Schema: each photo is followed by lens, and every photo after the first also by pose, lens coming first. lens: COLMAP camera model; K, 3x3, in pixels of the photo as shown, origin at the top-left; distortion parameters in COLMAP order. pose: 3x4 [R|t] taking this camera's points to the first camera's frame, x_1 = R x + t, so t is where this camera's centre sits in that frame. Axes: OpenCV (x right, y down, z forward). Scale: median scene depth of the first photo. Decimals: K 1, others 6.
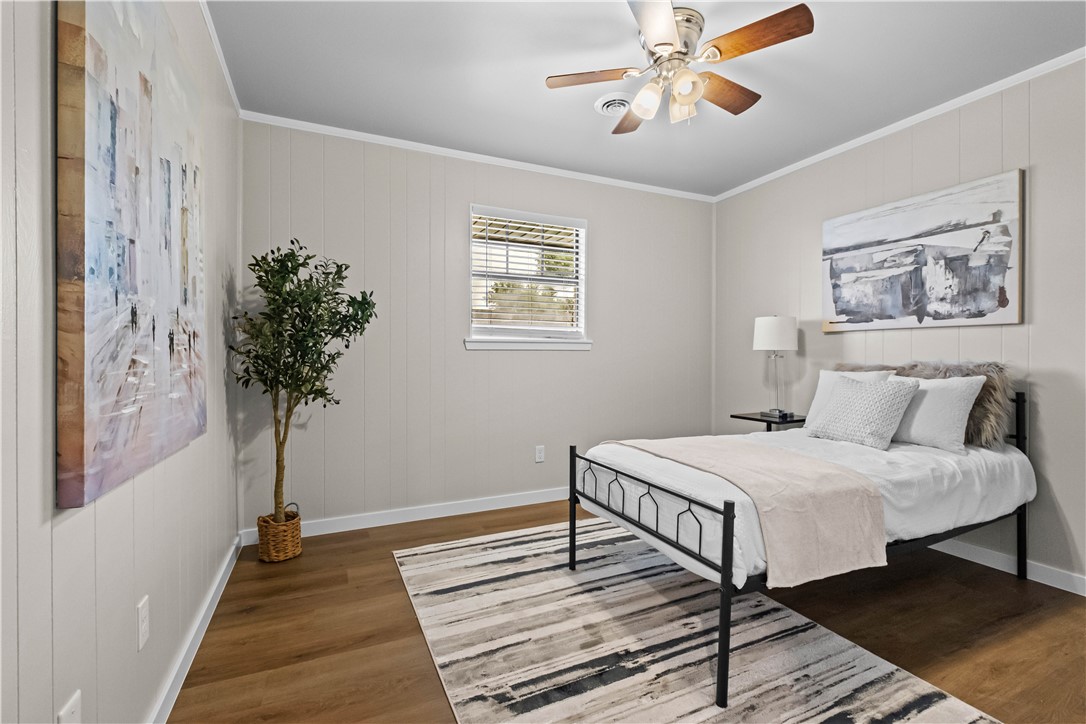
lens RADIAL K [[474.3, 0, 546.0], [0, 474.3, 355.9], [0, 0, 1]] dist [0.007163, 0.000005]
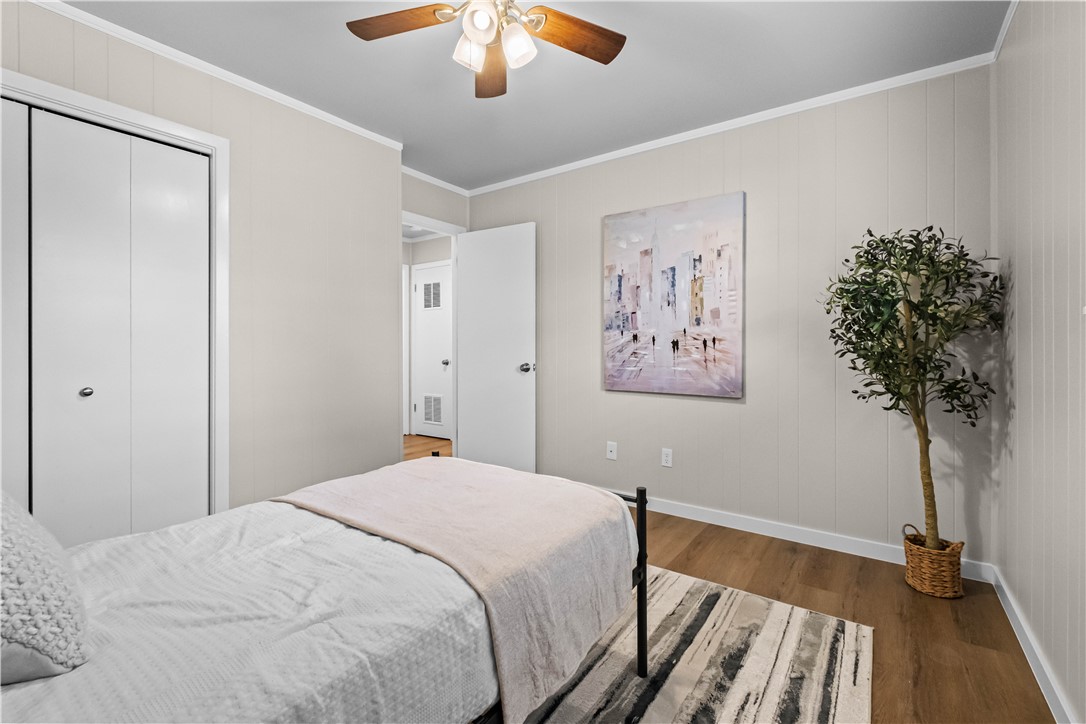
lens RADIAL K [[474.3, 0, 546.0], [0, 474.3, 355.9], [0, 0, 1]] dist [0.007163, 0.000005]
pose [[-0.866952, 0.002429, -0.498386, 0.498780], [-0.005110, 0.999892, 0.013762, -0.003565], [0.498366, 0.014477, -0.866846, 1.496848]]
